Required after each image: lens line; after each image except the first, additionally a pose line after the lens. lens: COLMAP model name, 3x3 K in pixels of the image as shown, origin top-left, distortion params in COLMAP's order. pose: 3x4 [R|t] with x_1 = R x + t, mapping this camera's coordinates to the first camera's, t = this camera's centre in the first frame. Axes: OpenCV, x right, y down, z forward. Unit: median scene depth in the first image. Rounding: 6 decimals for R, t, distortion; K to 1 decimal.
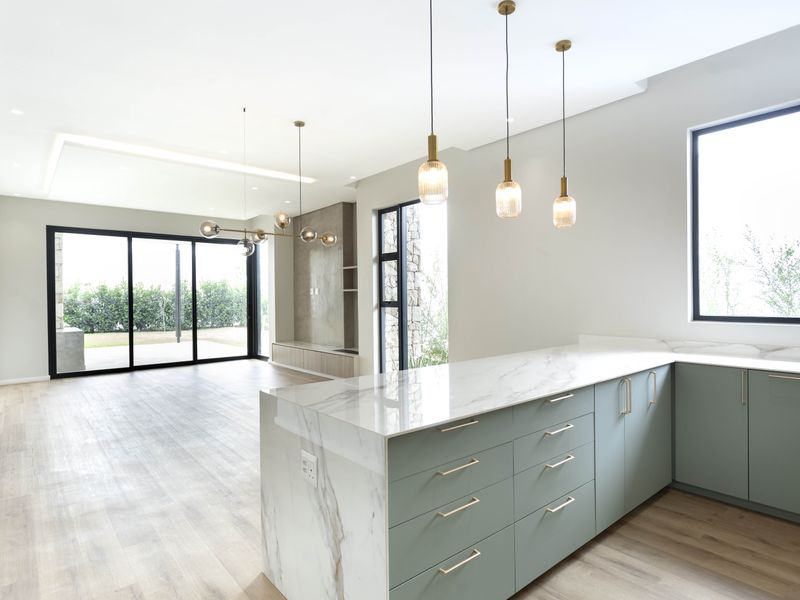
lens RADIAL K [[463.0, 0, 400.0], [0, 463.0, 300.0], [0, 0, 1]] dist [0.002091, 0.001506]
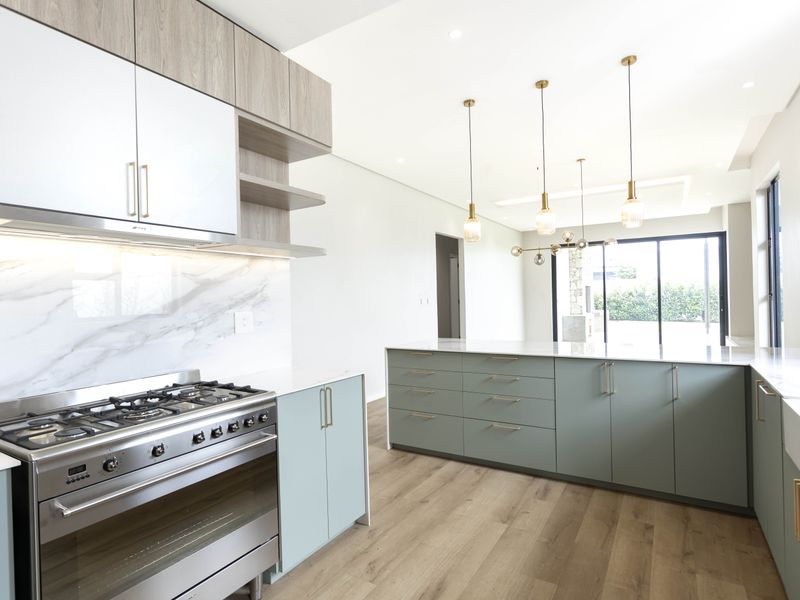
lens RADIAL K [[439.7, 0, 400.0], [0, 439.7, 300.0], [0, 0, 1]] dist [0.001416, 0.001642]
pose [[0.291380, 0.002596, -0.956604, 1.420111], [0.011080, 0.999920, 0.006088, 0.005141], [0.956543, -0.012373, 0.291328, 0.203298]]
